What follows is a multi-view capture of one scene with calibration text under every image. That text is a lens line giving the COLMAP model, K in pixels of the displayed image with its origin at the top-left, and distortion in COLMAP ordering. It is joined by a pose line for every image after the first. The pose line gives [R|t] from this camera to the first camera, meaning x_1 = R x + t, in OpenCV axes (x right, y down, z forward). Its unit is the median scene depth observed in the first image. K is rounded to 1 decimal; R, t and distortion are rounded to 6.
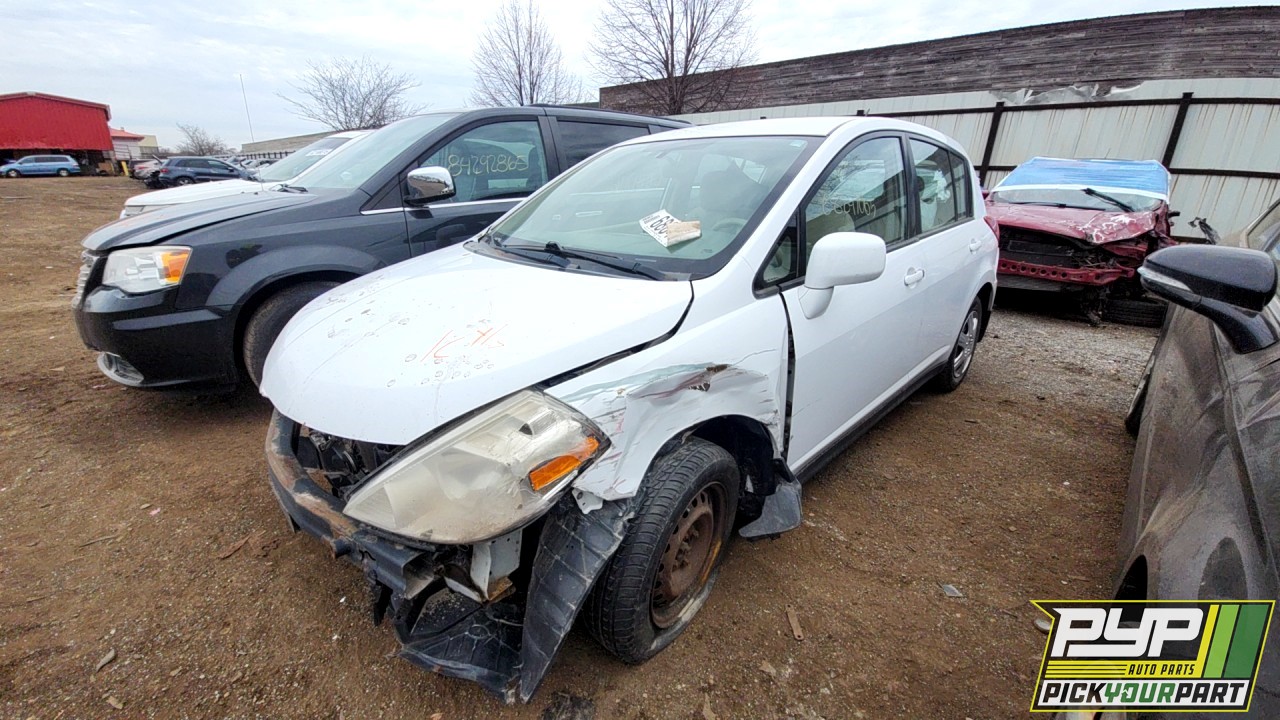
lens RADIAL K [[501.0, 0, 635.2], [0, 501.0, 354.1], [0, 0, 1]] dist [0.013460, -0.015503]
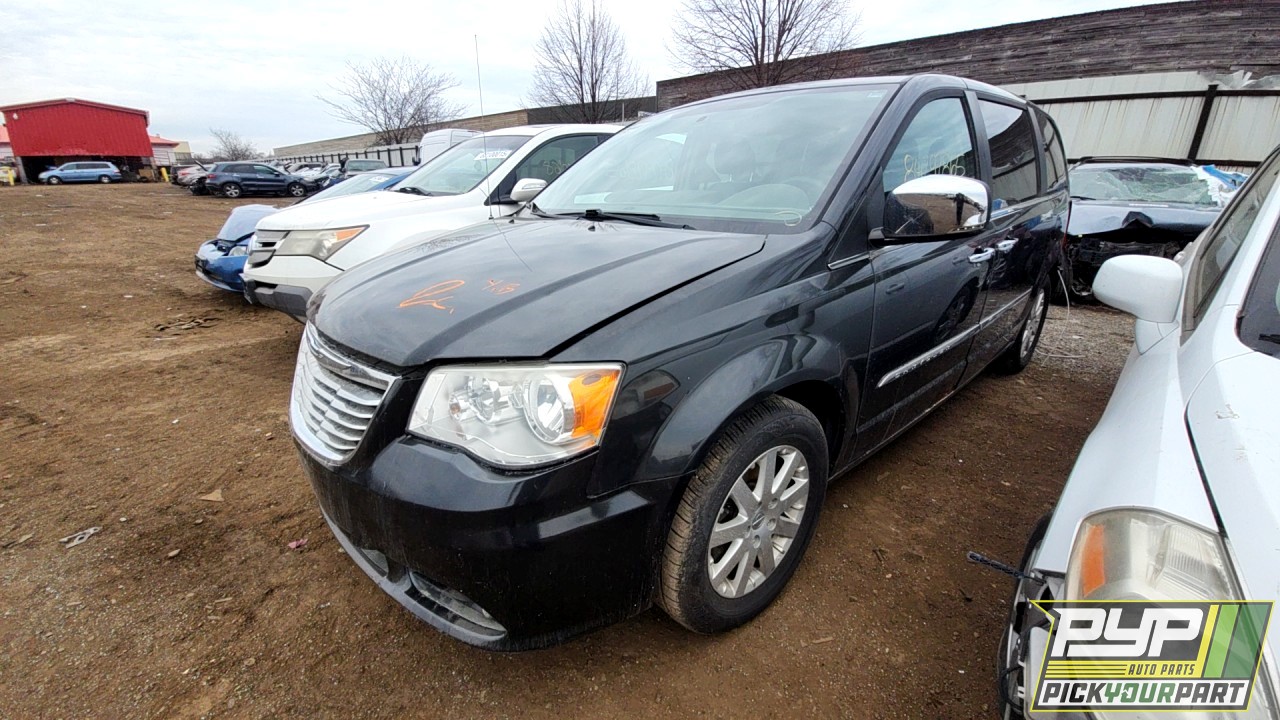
lens RADIAL K [[501.0, 0, 635.2], [0, 501.0, 354.1], [0, 0, 1]] dist [0.013460, -0.015503]
pose [[0.999303, -0.004601, -0.037058, -0.127783], [0.004792, 0.999976, 0.005059, -0.033804], [0.037034, -0.005233, 0.999300, 0.079920]]
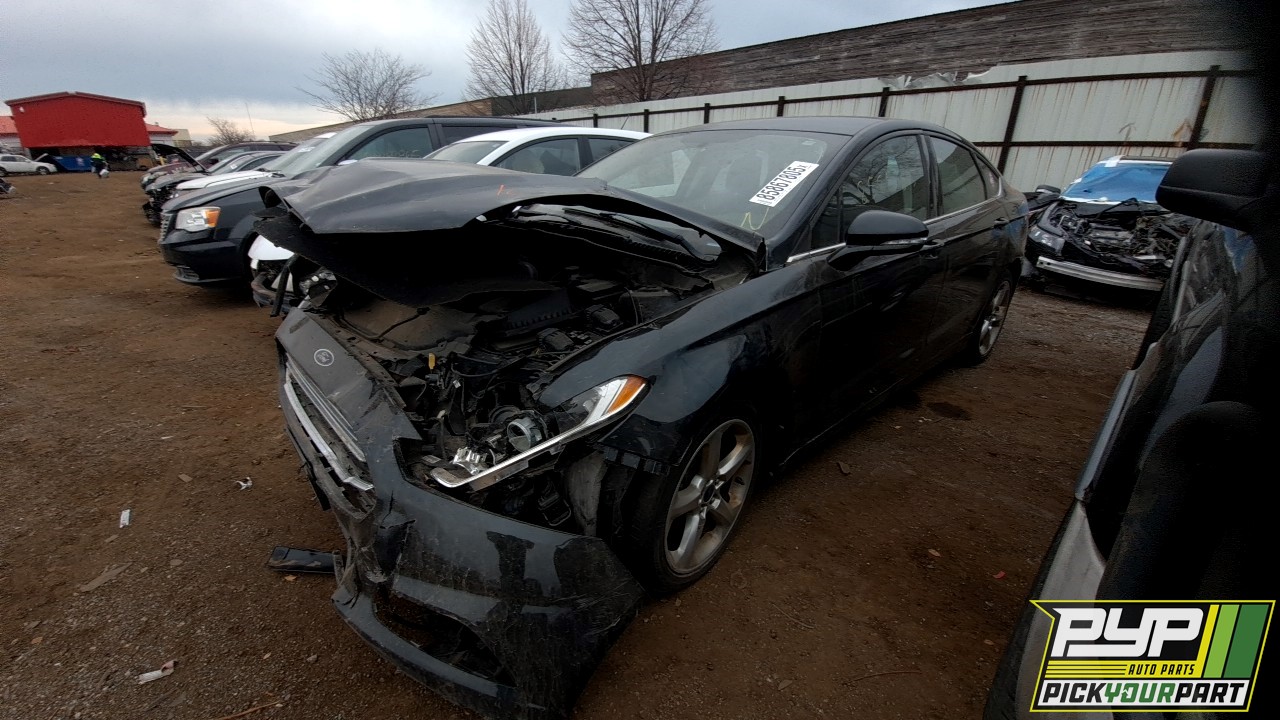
lens RADIAL K [[505.0, 0, 640.0], [0, 505.0, 360.0], [0, 0, 1]] dist [-0.000652, -0.010046]
pose [[0.999118, -0.007216, -0.041359, 0.117381], [0.008943, 0.999089, 0.041729, 0.045299], [0.041020, -0.042062, 0.998273, -0.129116]]
